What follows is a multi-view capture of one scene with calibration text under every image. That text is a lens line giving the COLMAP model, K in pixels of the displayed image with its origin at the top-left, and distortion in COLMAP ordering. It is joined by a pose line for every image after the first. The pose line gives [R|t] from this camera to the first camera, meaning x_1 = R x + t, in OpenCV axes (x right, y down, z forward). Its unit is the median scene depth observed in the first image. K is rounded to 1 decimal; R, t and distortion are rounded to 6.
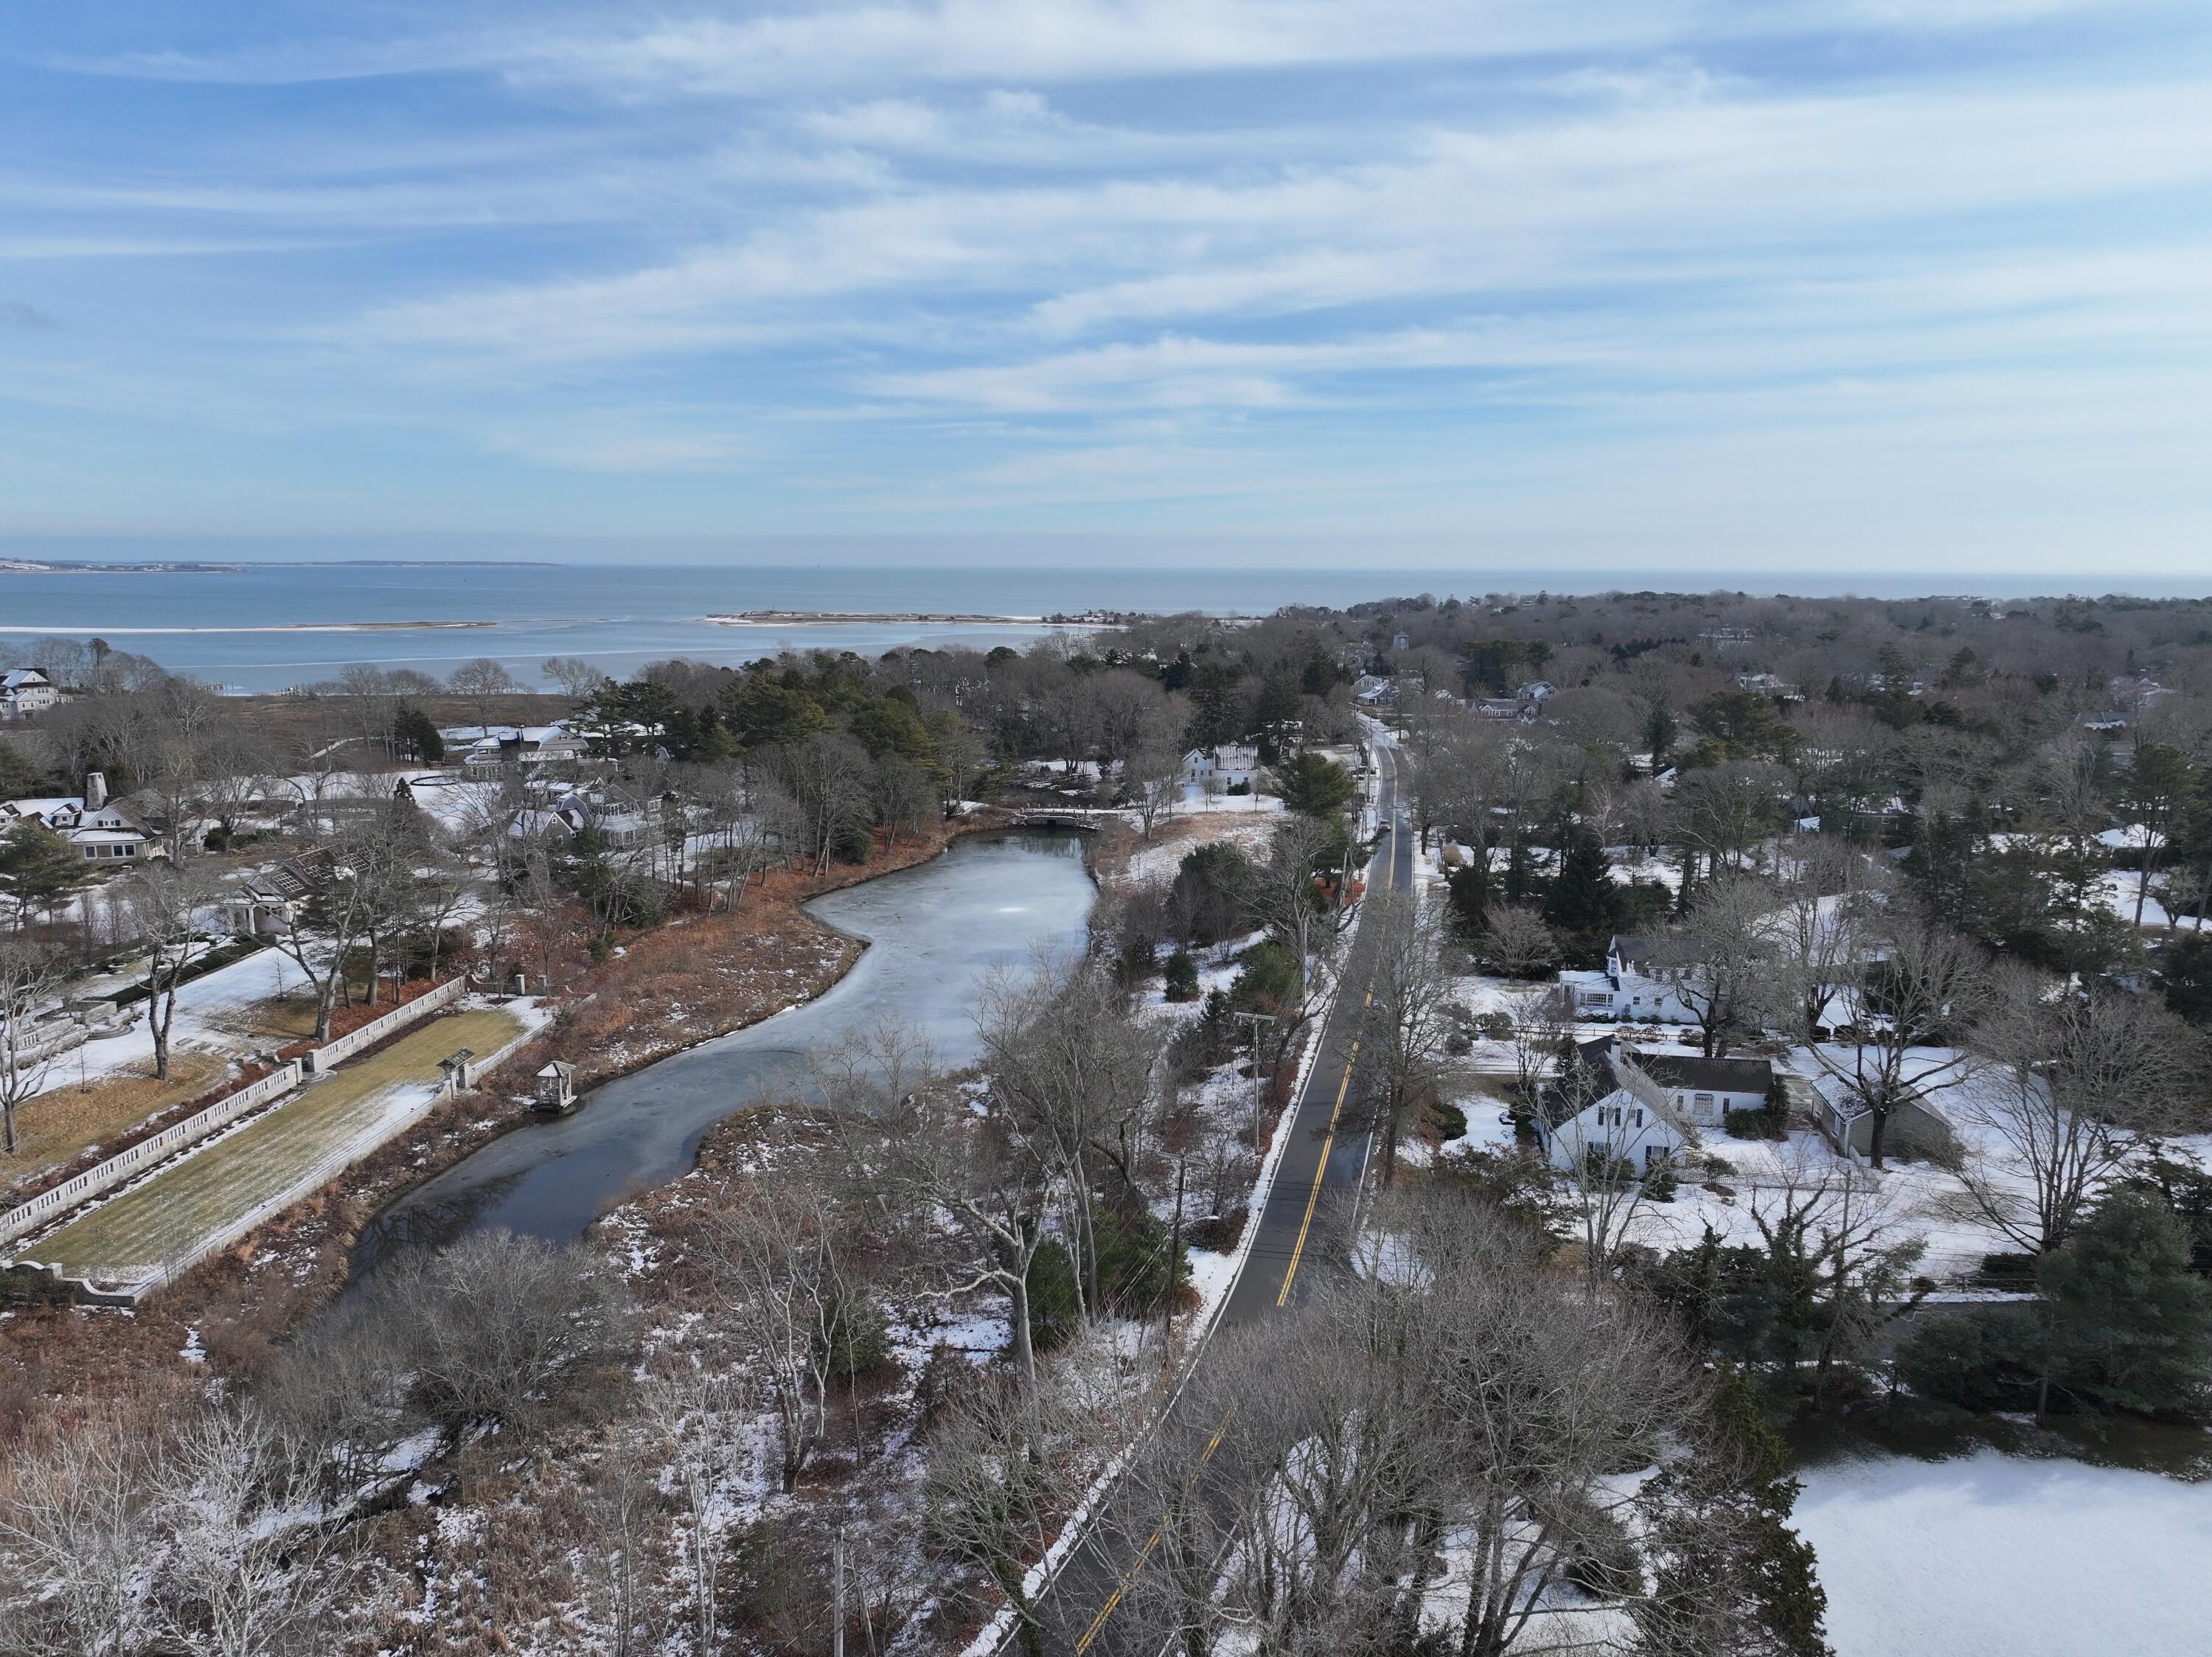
lens RADIAL K [[1556.9, 0, 1121.7], [0, 1556.9, 836.8], [0, 0, 1]] dist [-0.003112, 0.009202]
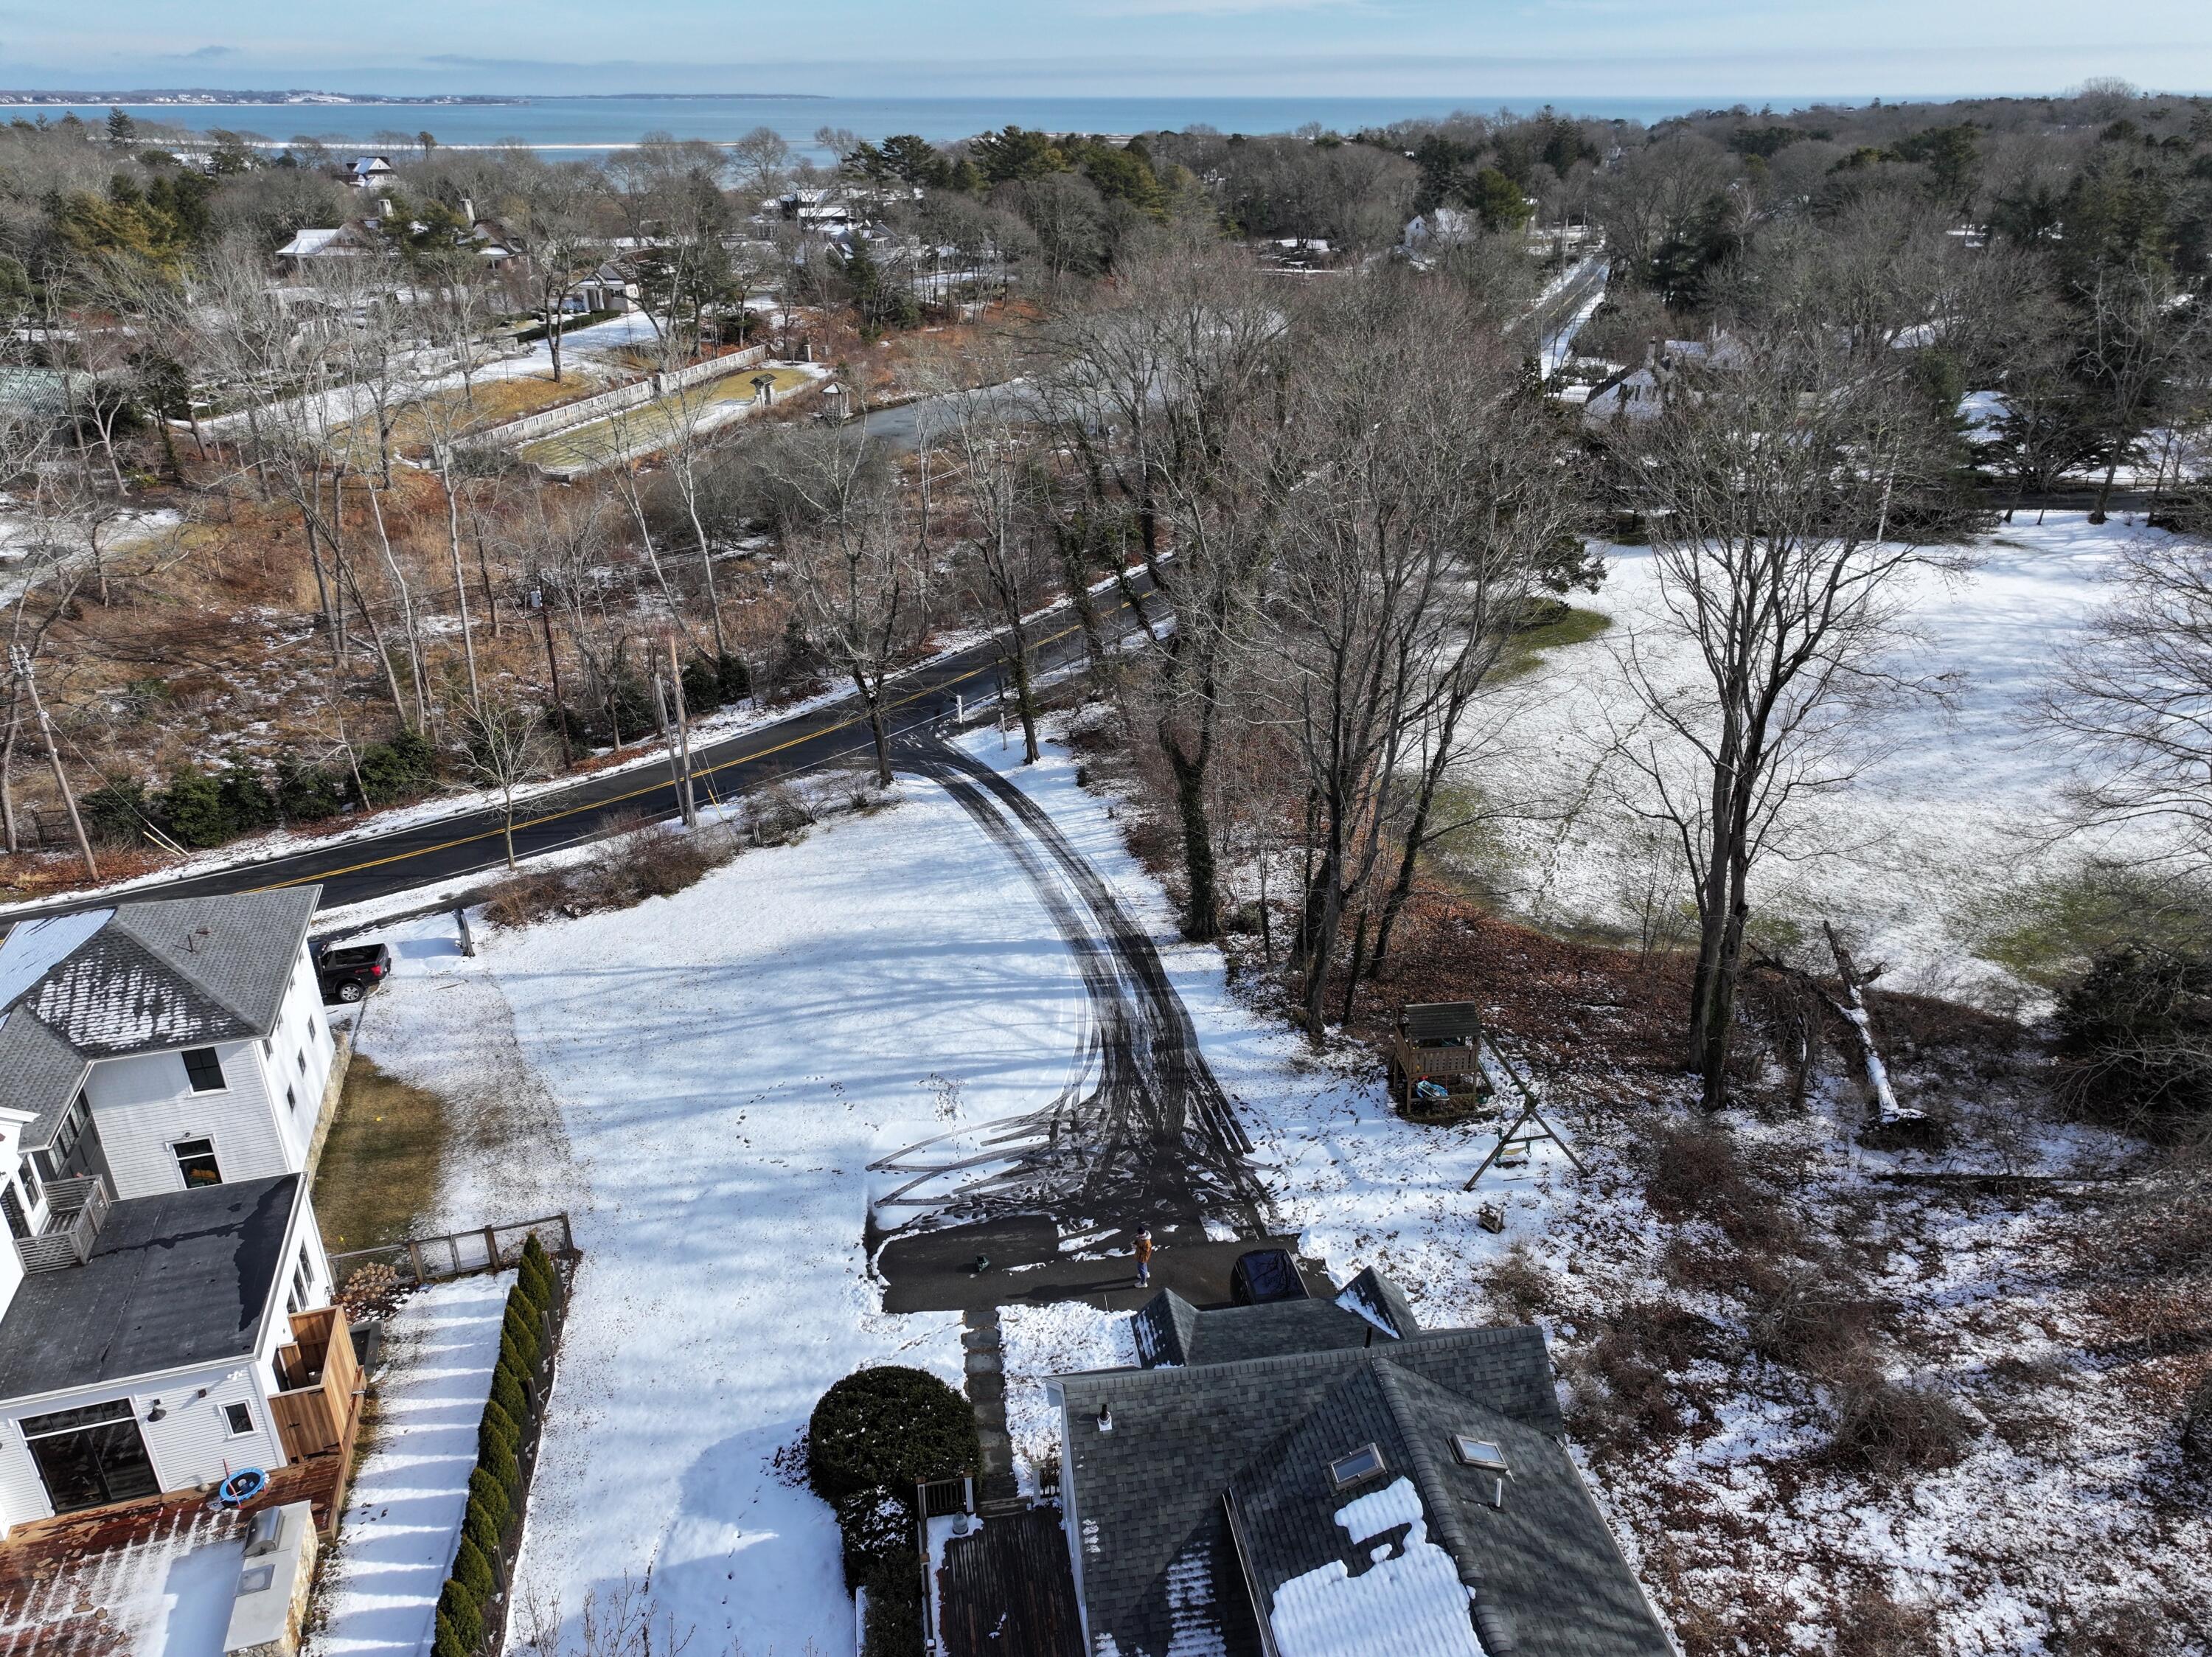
lens RADIAL K [[1556.9, 0, 1105.3], [0, 1556.9, 820.8], [0, 0, 1]] dist [-0.003112, 0.009202]
pose [[0.983711, 0.071883, -0.164757, 0.091564], [-0.026511, 0.964555, 0.262548, 0.142197], [0.177790, -0.253903, 0.950749, -0.271040]]
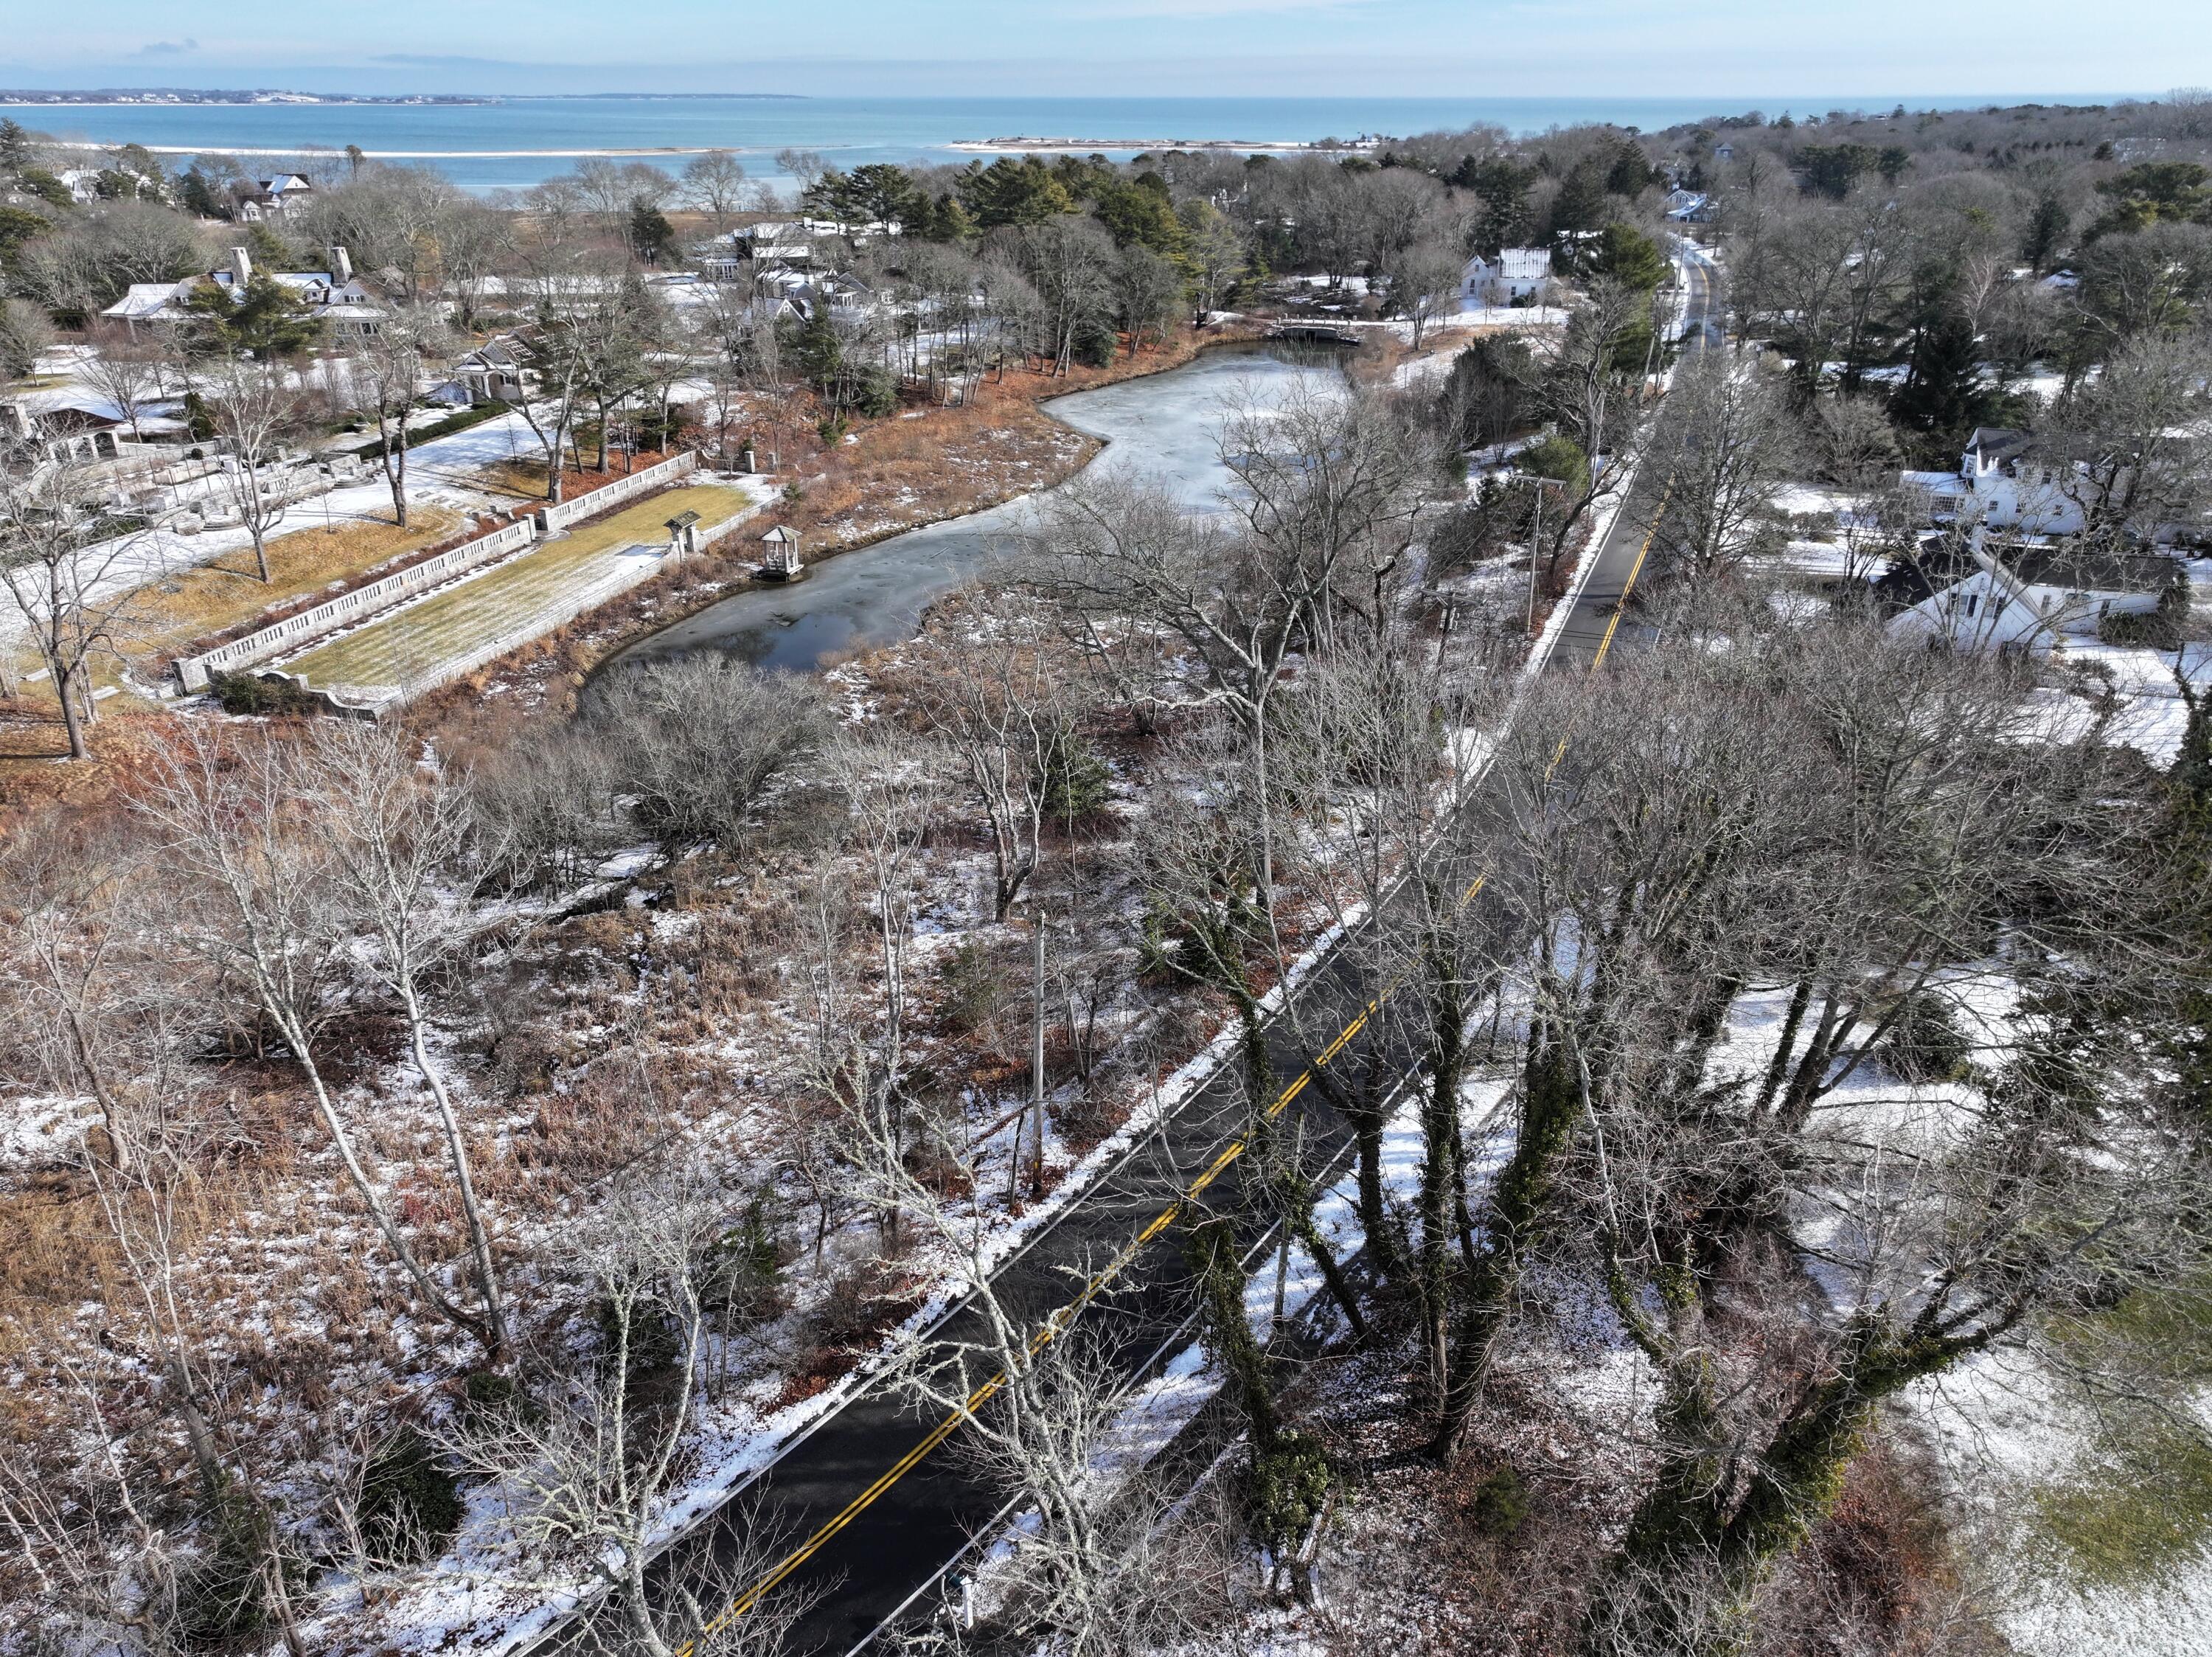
lens RADIAL K [[1556.9, 0, 1119.7], [0, 1556.9, 841.1], [0, 0, 1]] dist [-0.003112, 0.009202]
pose [[0.986945, 0.066450, -0.146713, -0.003563], [-0.024298, 0.961927, 0.272225, 0.061372], [0.159216, -0.265106, 0.950983, 0.066299]]
